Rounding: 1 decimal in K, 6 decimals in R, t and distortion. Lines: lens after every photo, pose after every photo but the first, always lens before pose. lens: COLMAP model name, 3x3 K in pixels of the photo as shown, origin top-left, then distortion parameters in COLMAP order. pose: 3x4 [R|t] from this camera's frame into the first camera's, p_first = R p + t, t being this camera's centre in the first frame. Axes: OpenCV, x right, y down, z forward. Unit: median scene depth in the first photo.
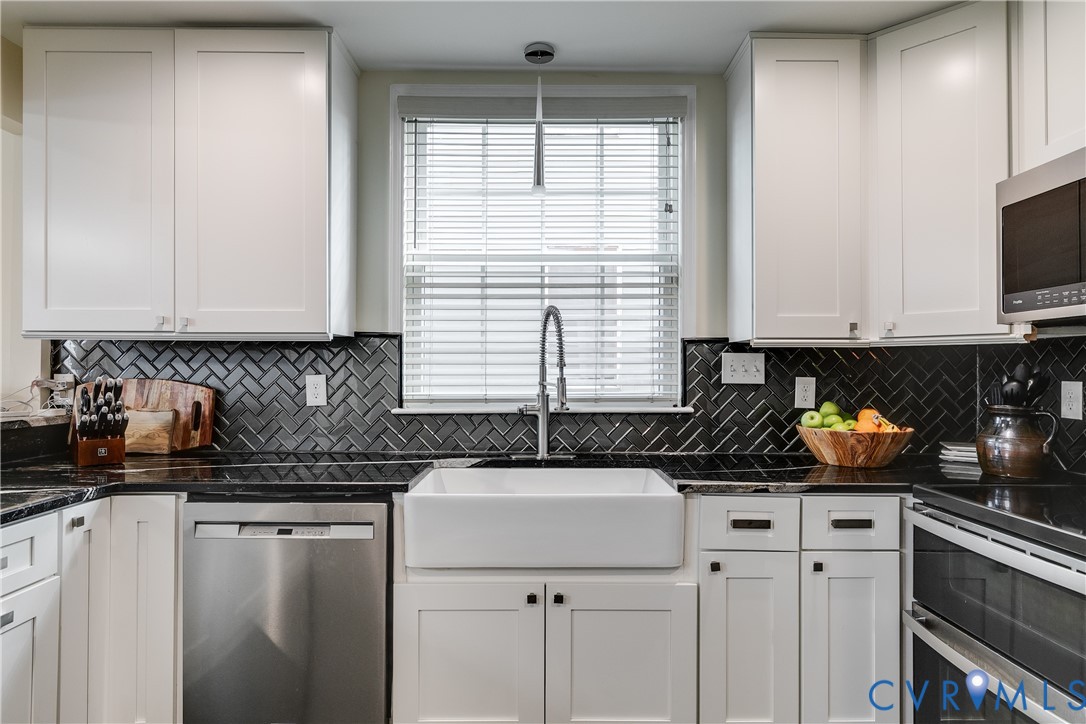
lens RADIAL K [[647.6, 0, 542.1], [0, 647.6, 366.0], [0, 0, 1]] dist [0.027210, 0.000212]
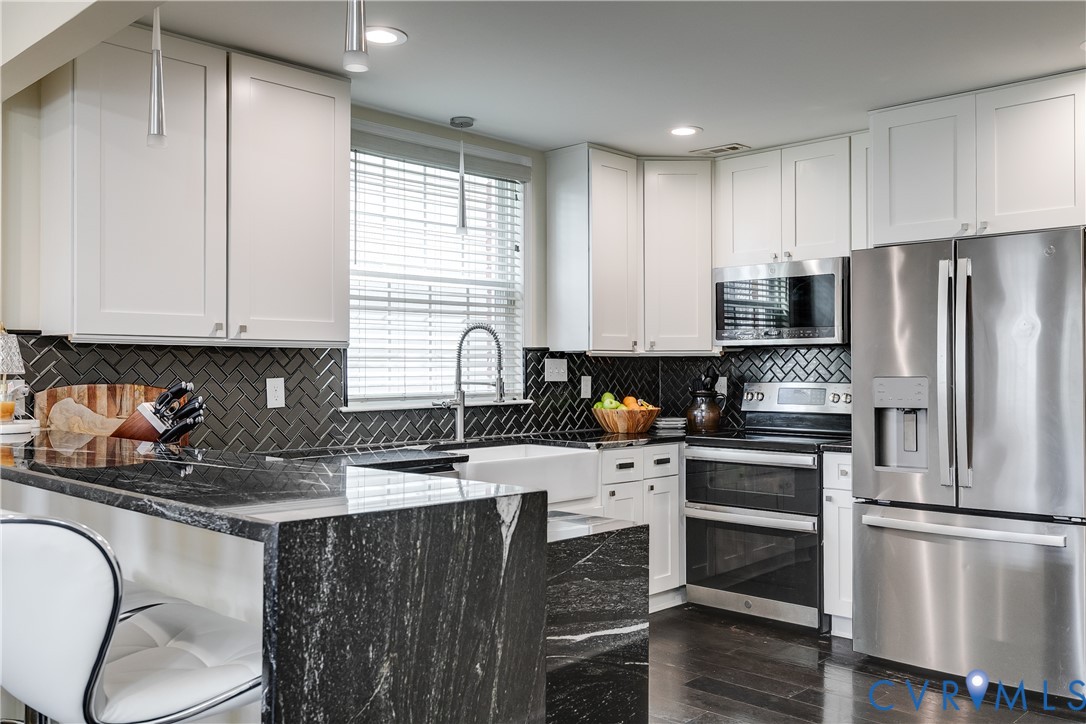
lens RADIAL K [[957.0, 0, 543.2], [0, 957.0, 361.1], [0, 0, 1]] dist [-0.001372, 0.000482]
pose [[0.699888, 0.003027, 0.714246, -1.168218], [-0.000026, 0.999991, -0.004212, -0.007435], [-0.714252, 0.002929, 0.699882, -0.404289]]
